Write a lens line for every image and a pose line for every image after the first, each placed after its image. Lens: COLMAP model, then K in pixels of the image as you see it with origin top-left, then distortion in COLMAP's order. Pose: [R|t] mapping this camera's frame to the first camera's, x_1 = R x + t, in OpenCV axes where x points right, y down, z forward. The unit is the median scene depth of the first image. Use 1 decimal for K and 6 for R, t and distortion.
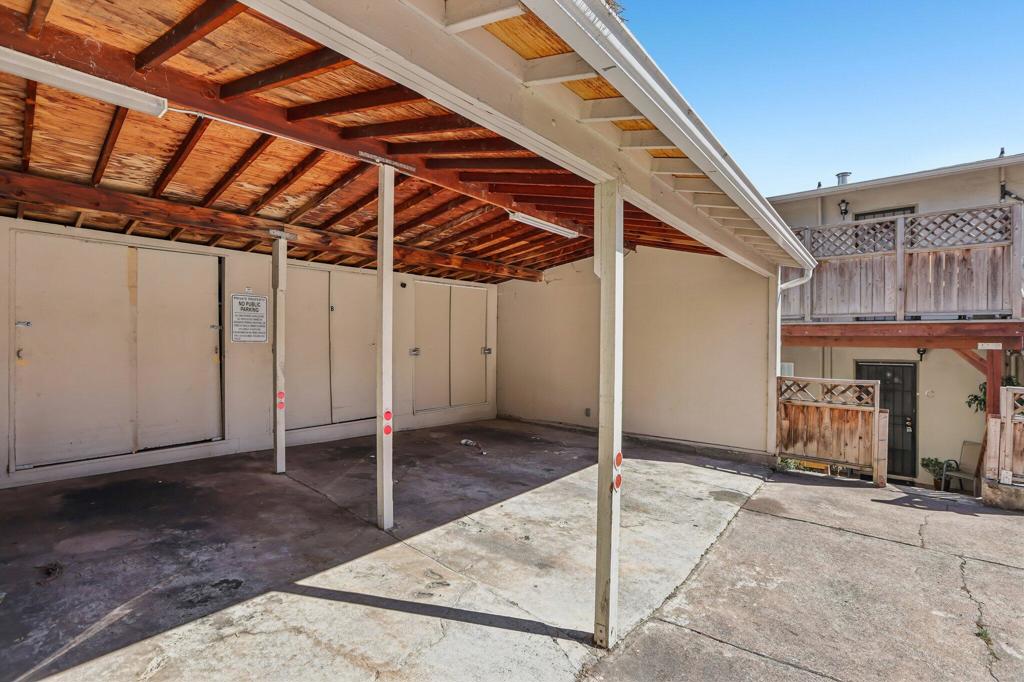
lens RADIAL K [[462.4, 0, 519.5], [0, 462.4, 344.5], [0, 0, 1]] dist [-0.038472, 0.012211]
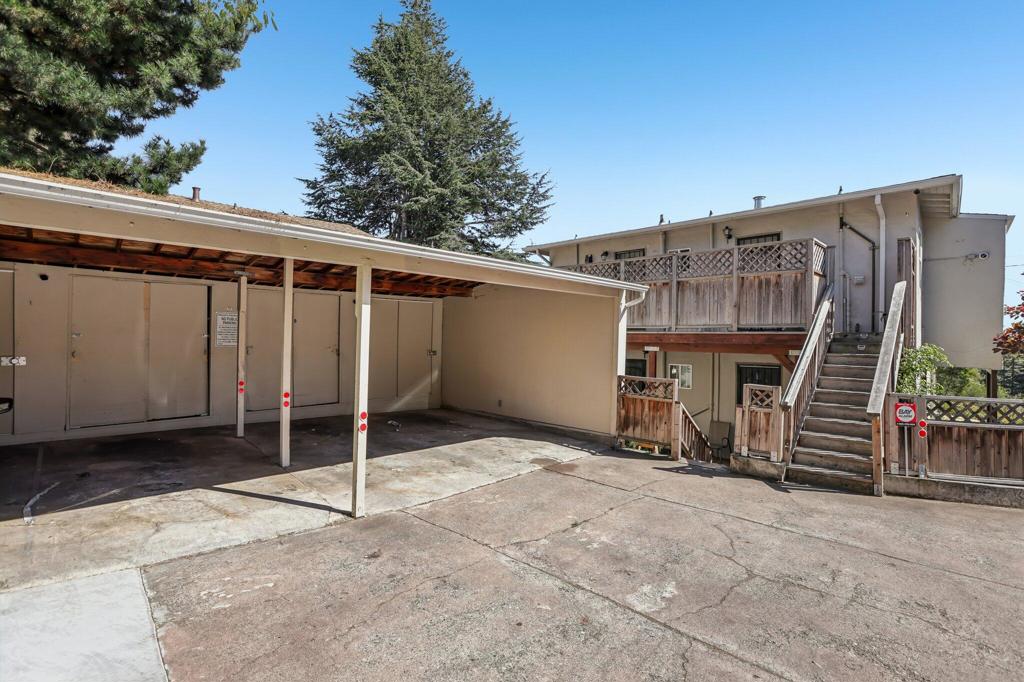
lens RADIAL K [[462.4, 0, 517.2], [0, 462.4, 334.5], [0, 0, 1]] dist [-0.038472, 0.012211]
pose [[0.997394, 0.004820, -0.071991, 0.458684], [-0.006317, 0.999768, -0.020582, -0.020142], [0.071875, 0.020983, 0.997193, -0.387302]]
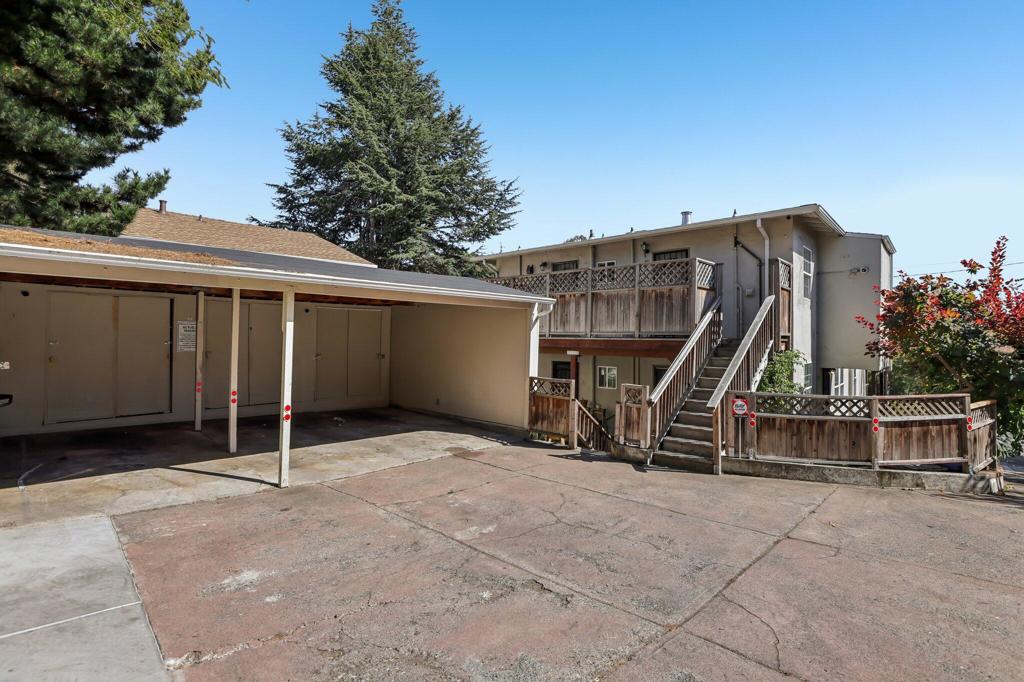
lens RADIAL K [[473.5, 0, 512.6], [0, 473.5, 332.0], [0, 0, 1]] dist [-0.035052, 0.010897]
pose [[0.998761, 0.003969, -0.049598, 0.713318], [-0.005332, 0.999611, -0.027378, -0.039759], [0.049470, 0.027608, 0.998394, -0.659077]]
